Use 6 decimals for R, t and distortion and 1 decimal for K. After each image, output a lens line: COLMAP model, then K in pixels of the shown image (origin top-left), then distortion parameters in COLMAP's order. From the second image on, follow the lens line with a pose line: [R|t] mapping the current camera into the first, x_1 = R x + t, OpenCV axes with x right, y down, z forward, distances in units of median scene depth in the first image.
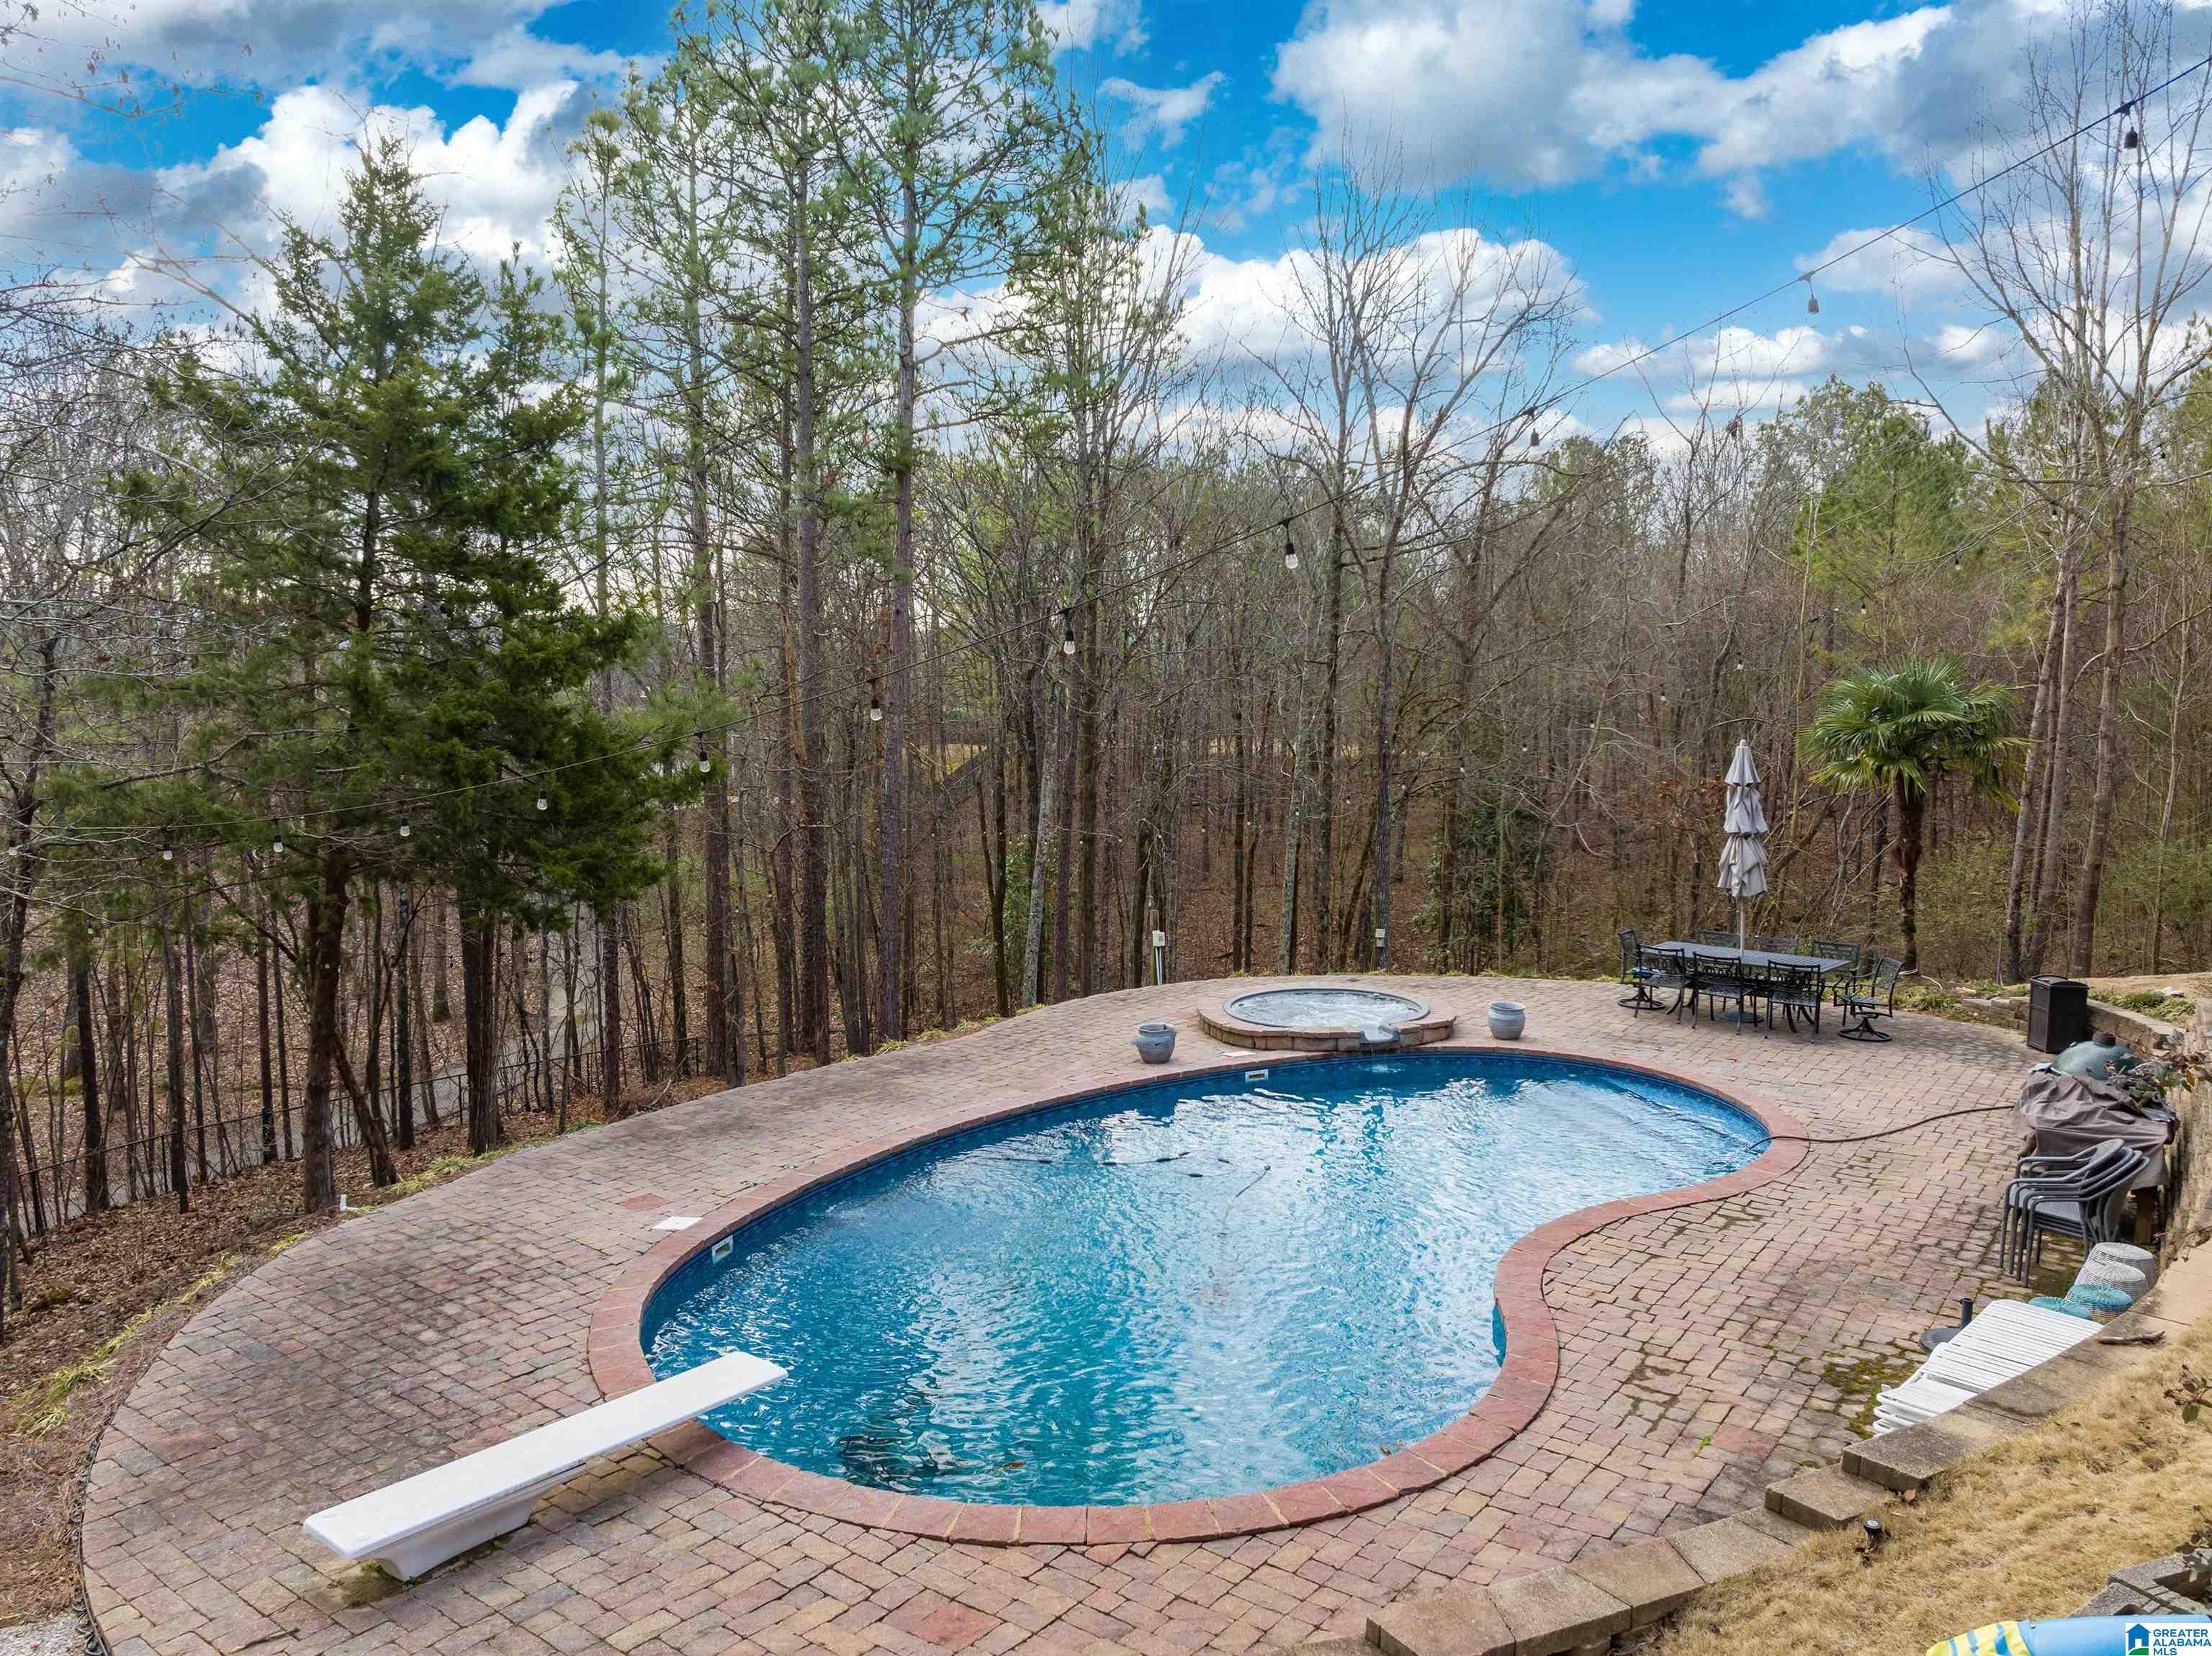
lens RADIAL K [[1560.9, 0, 1104.0], [0, 1560.9, 829.1], [0, 0, 1]] dist [-0.045787, 0.015155]
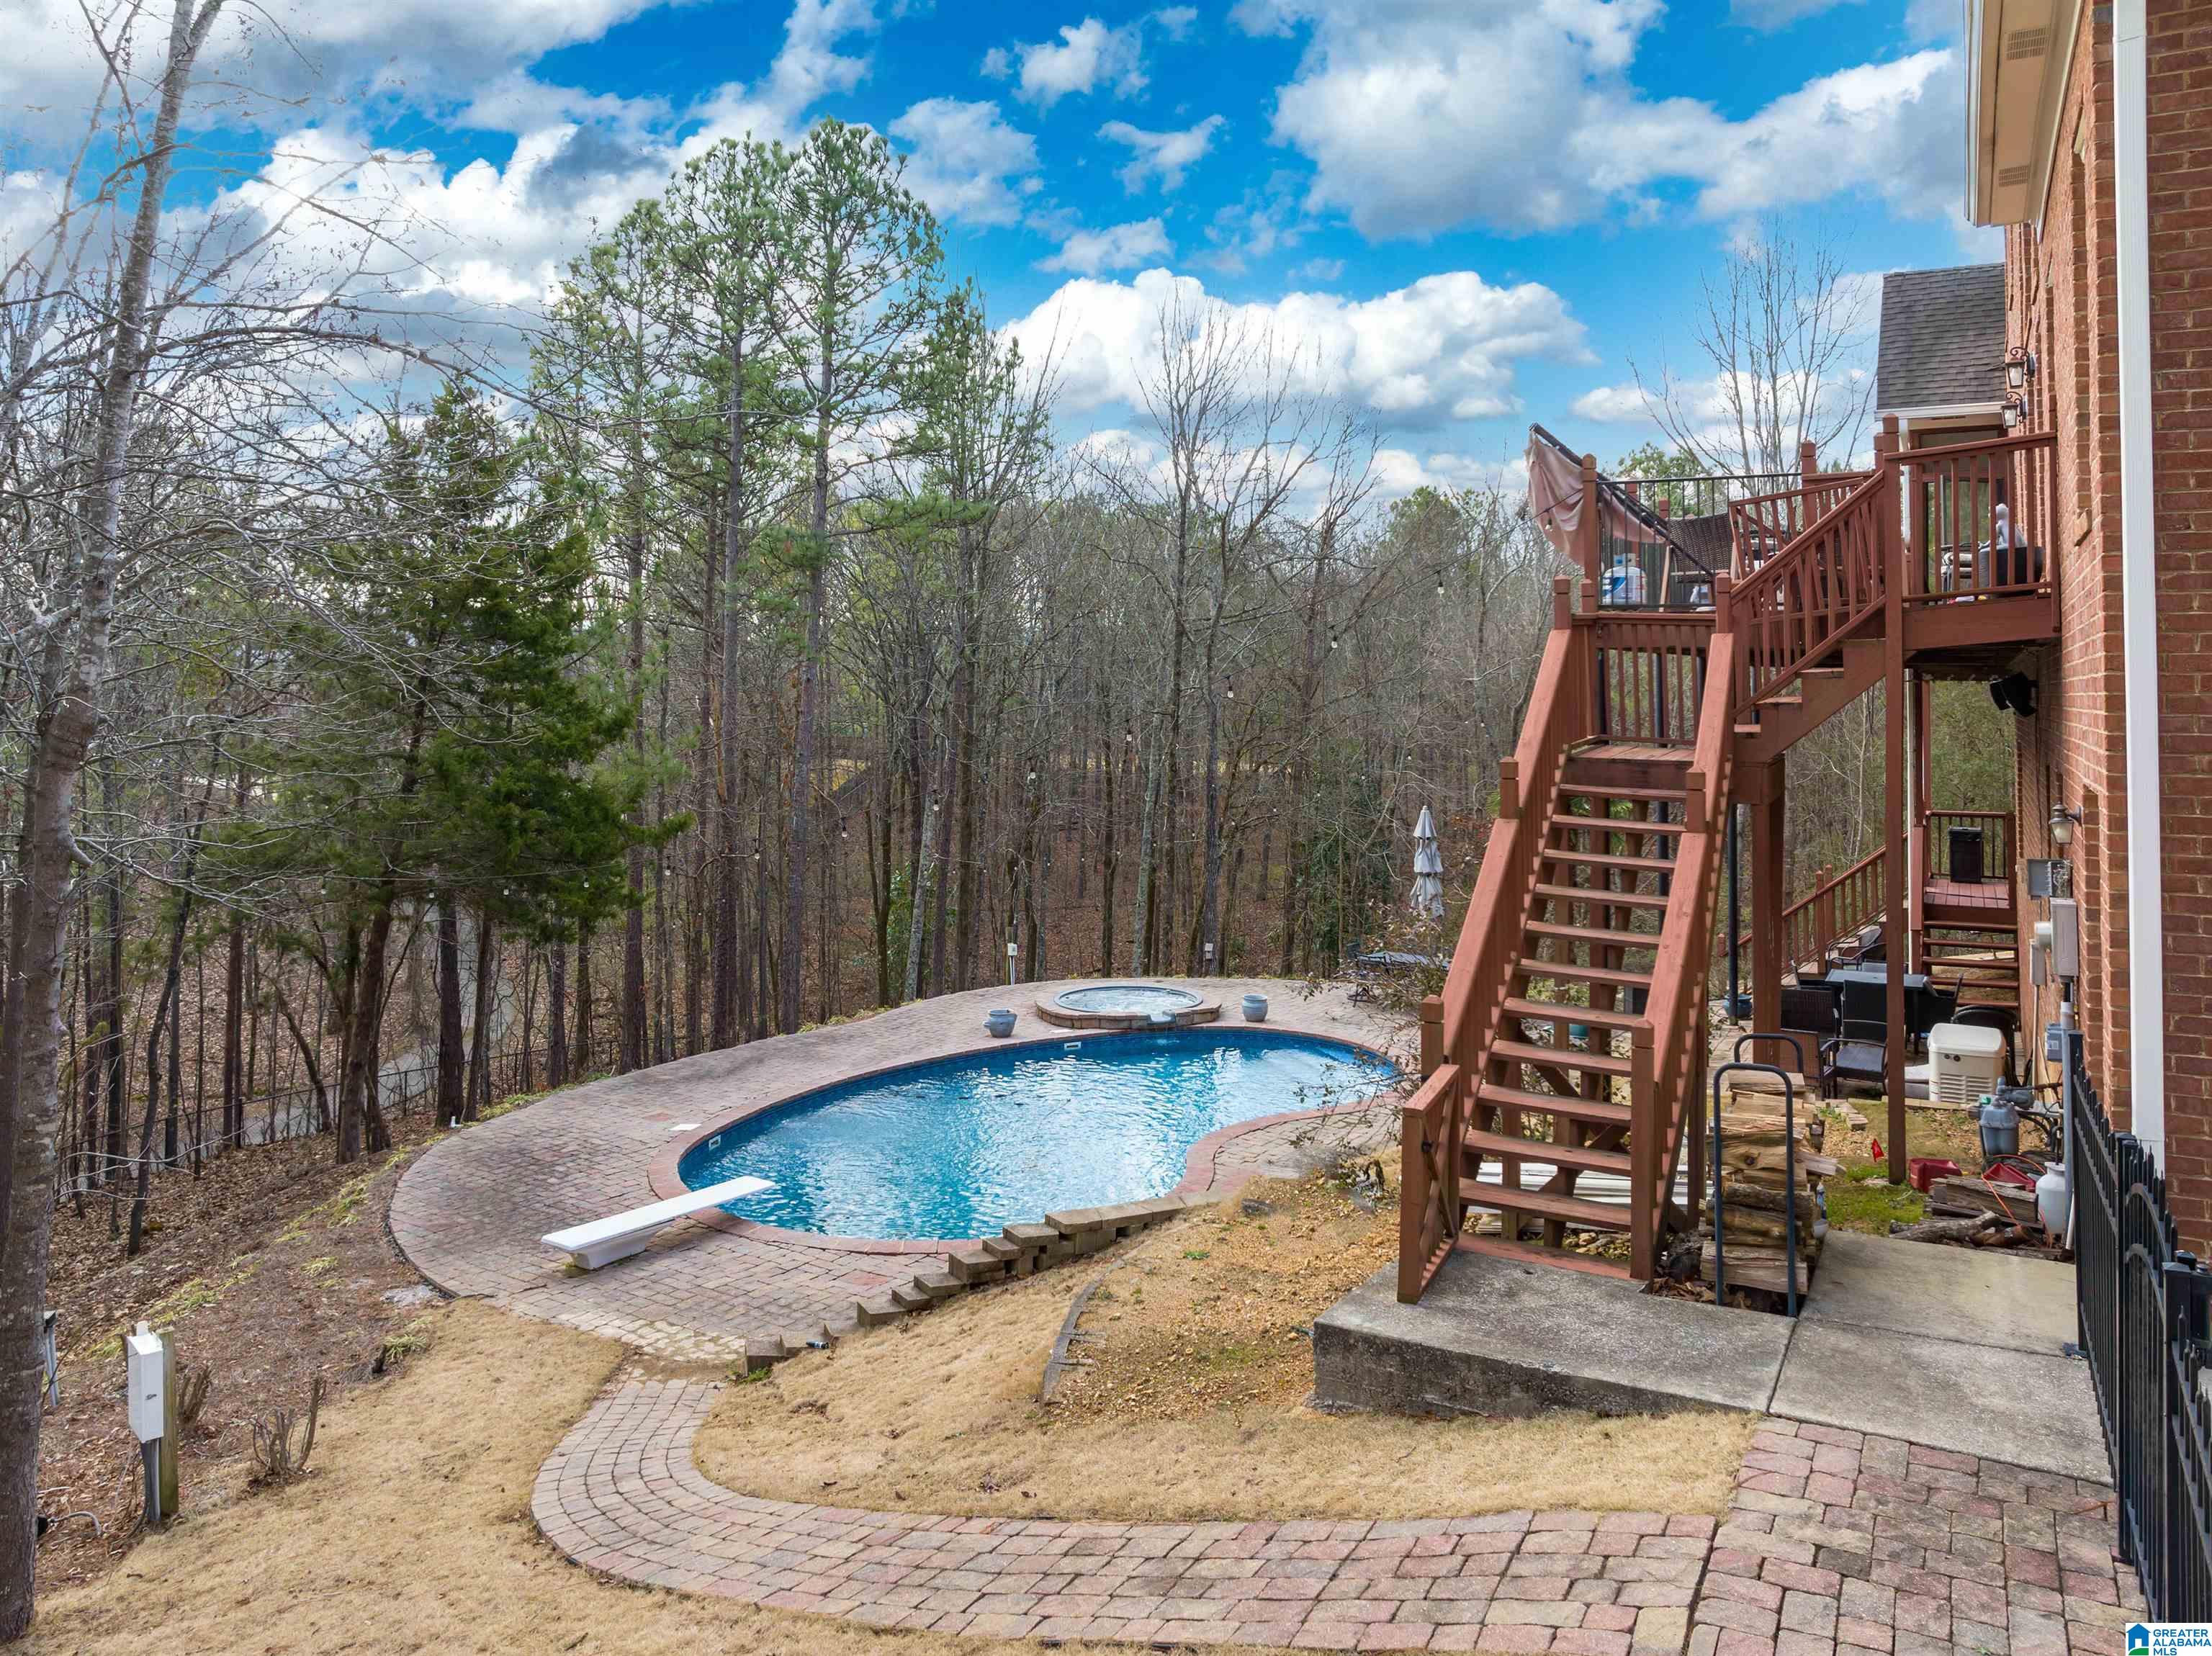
lens RADIAL K [[1560.9, 0, 1117.9], [0, 1560.9, 699.0], [0, 0, 1]] dist [-0.045787, 0.015155]
pose [[0.996564, 0.012978, 0.081806, 0.017648], [-0.005382, 0.995708, -0.092393, -0.022322], [-0.082654, 0.091635, 0.992357, -0.391090]]
